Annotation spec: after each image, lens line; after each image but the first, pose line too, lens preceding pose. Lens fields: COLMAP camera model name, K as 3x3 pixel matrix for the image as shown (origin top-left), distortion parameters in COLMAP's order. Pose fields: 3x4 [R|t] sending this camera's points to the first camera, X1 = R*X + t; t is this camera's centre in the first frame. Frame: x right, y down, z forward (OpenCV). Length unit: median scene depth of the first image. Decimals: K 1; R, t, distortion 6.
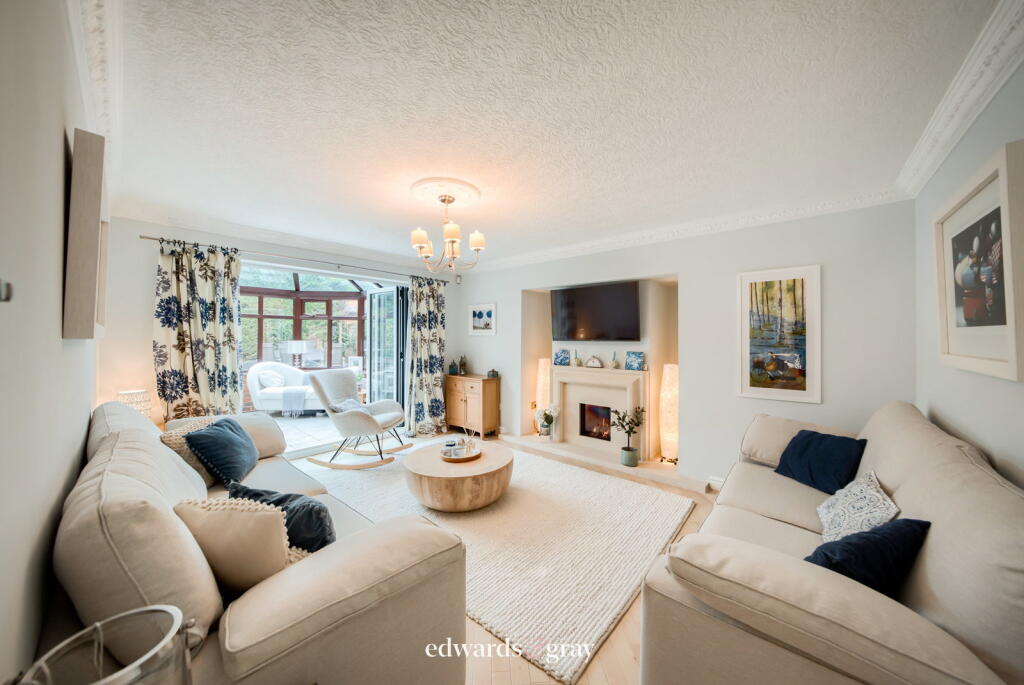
lens RADIAL K [[352.5, 0, 506.0], [0, 352.5, 336.2], [0, 0, 1]] dist [-0.001916, -0.000082]
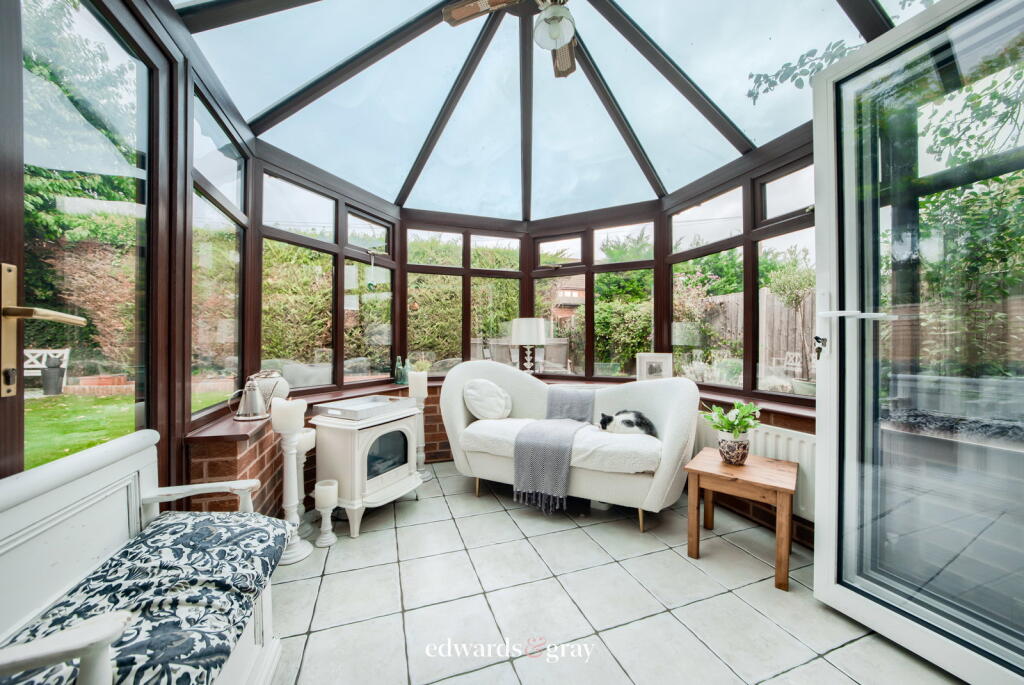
lens RADIAL K [[359.7, 0, 509.0], [0, 359.7, 339.1], [0, 0, 1]] dist [0.000489, -0.000005]
pose [[0.875391, -0.007579, -0.483356, -0.480182], [0.011733, 0.999916, 0.005572, 0.048417], [0.483273, -0.010549, 0.875406, 0.701483]]
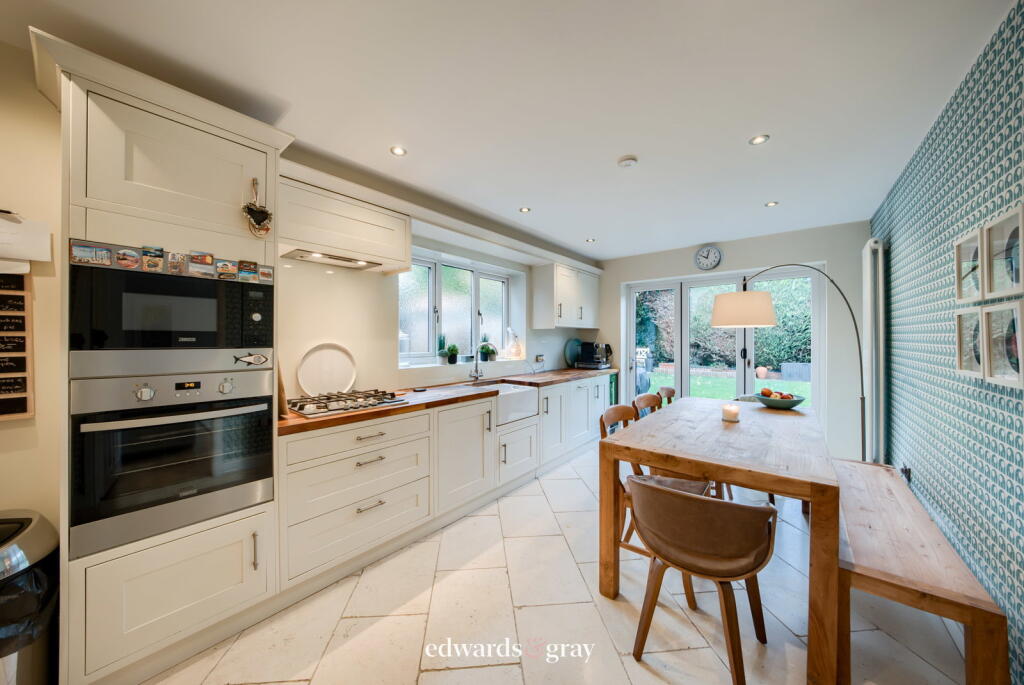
lens RADIAL K [[352.5, 0, 512.3], [0, 352.5, 340.2], [0, 0, 1]] dist [-0.001916, -0.000082]
pose [[0.043716, -0.008124, -0.999011, -0.386270], [0.007810, 0.999939, -0.007790, 0.043452], [0.999013, -0.007462, 0.043777, 0.518102]]
